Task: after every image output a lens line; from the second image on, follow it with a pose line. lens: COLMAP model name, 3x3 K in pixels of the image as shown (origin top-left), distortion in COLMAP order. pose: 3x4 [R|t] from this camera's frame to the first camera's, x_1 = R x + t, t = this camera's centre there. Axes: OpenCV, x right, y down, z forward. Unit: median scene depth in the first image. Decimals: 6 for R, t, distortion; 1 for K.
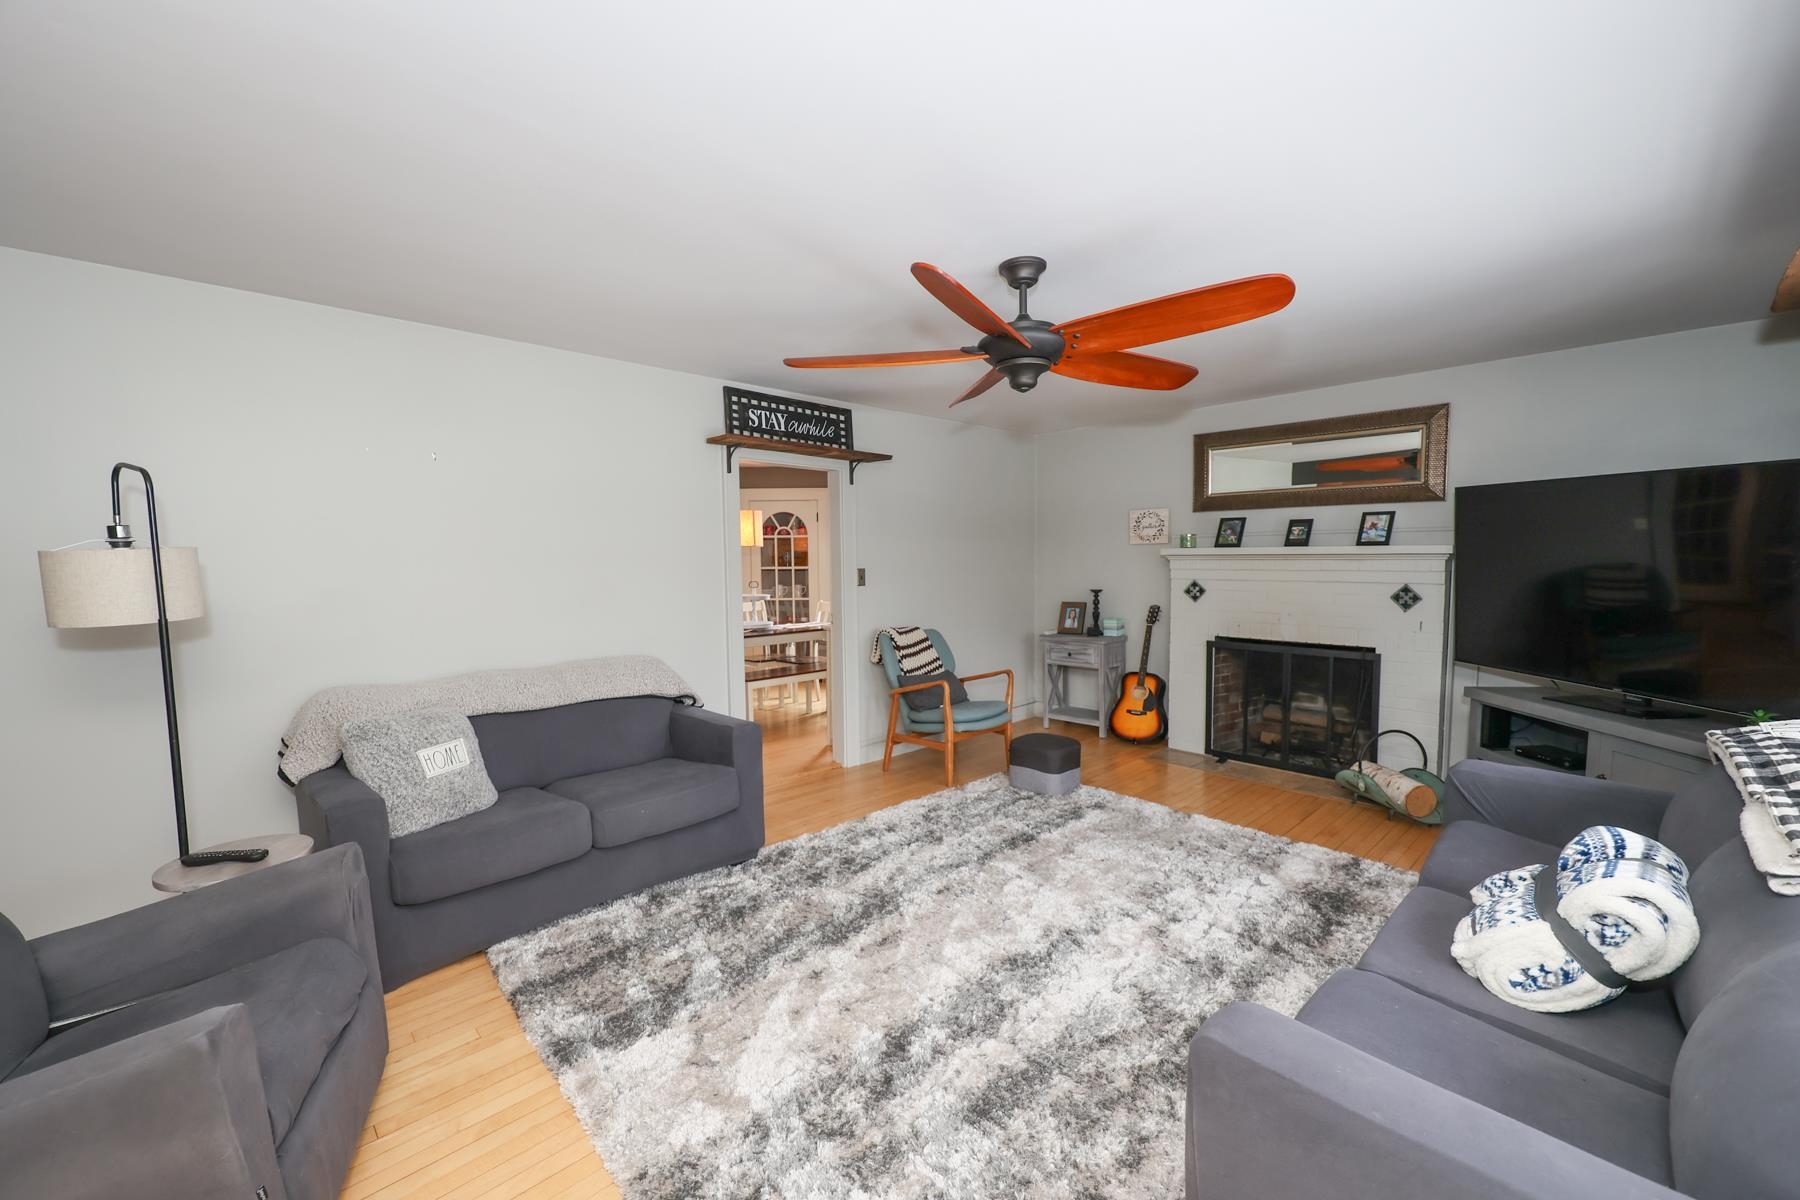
lens RADIAL K [[704.2, 0, 905.2], [0, 704.2, 612.4], [0, 0, 1]] dist [0.001171, 0.000016]
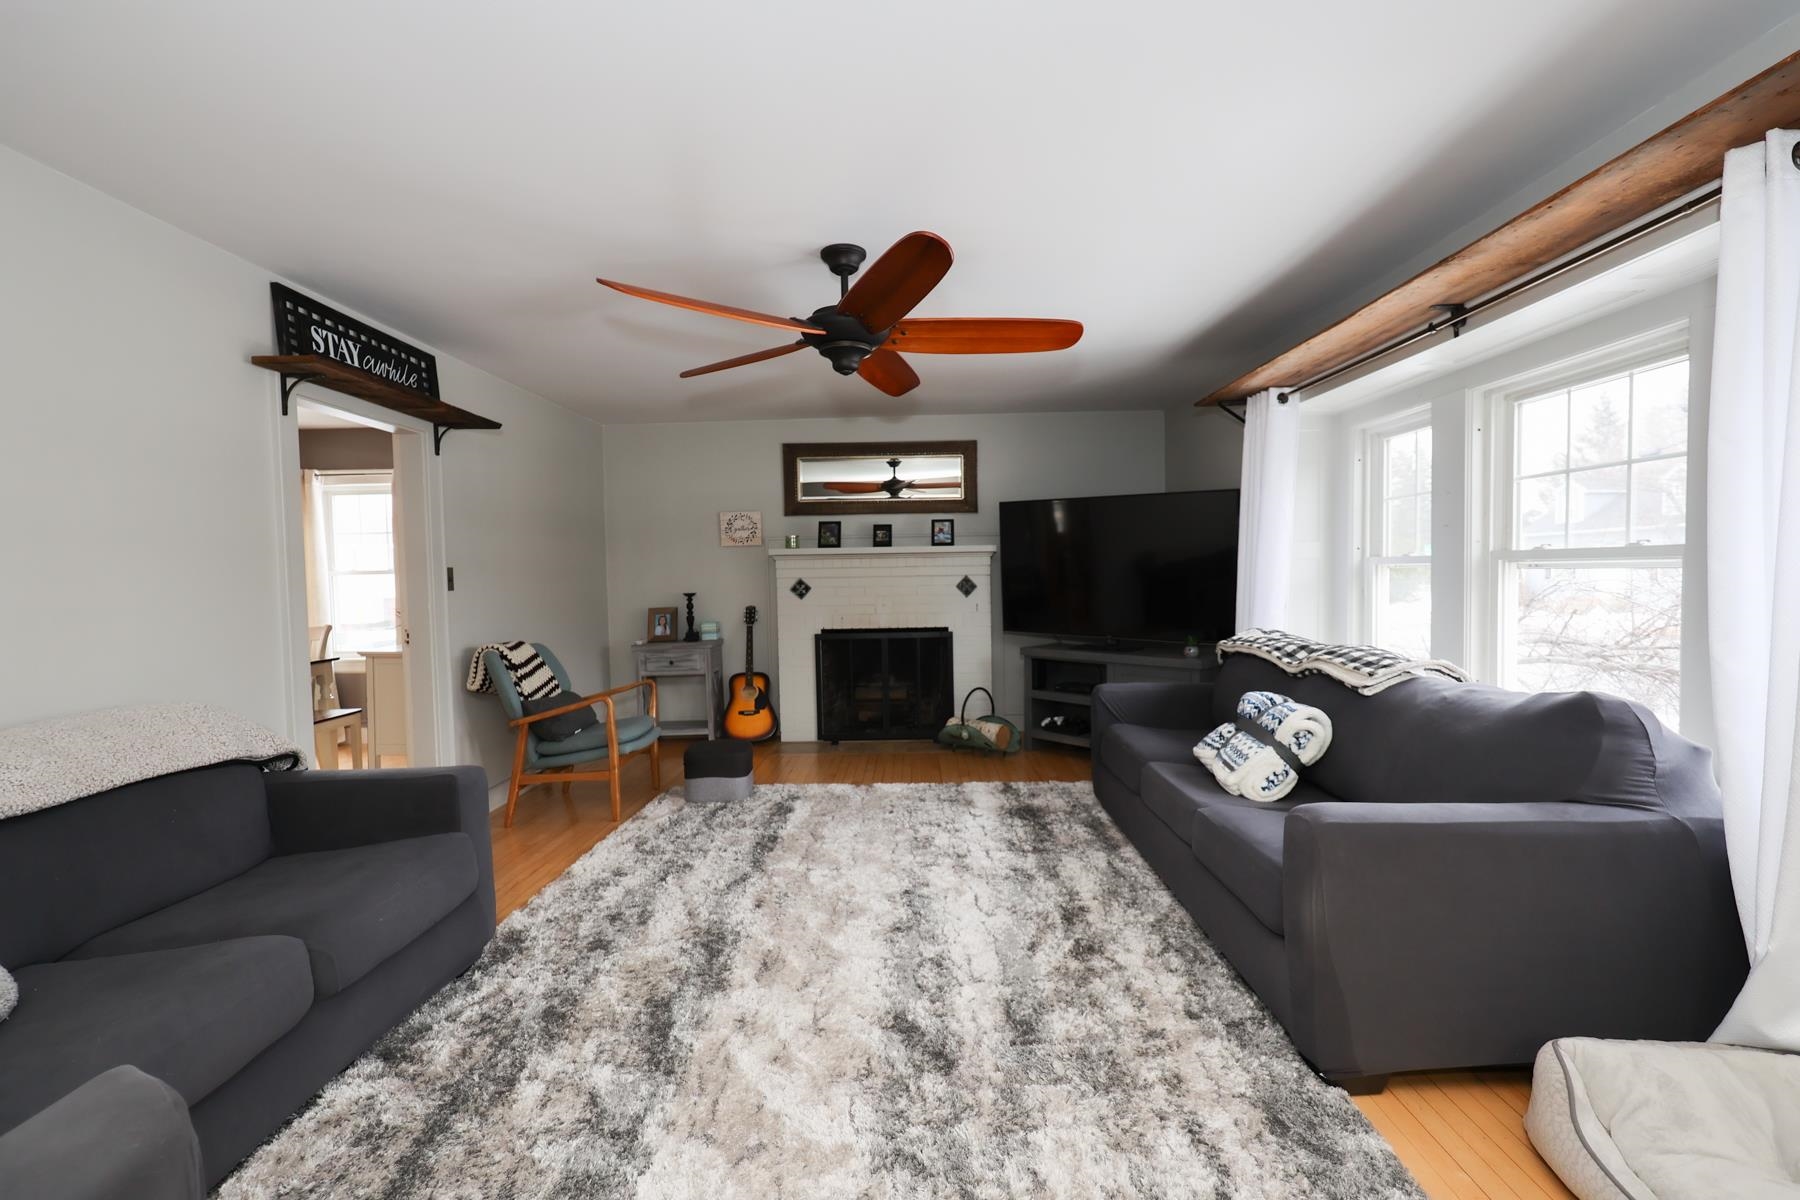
lens RADIAL K [[736.2, 0, 905.2], [0, 736.2, 602.9], [0, 0, 1]] dist [0.002018, 0.000513]
pose [[0.715757, -0.035494, 0.697447, -0.309416], [0.066173, 0.997661, -0.017138, 0.025022], [-0.695207, 0.058419, 0.716432, 0.113369]]
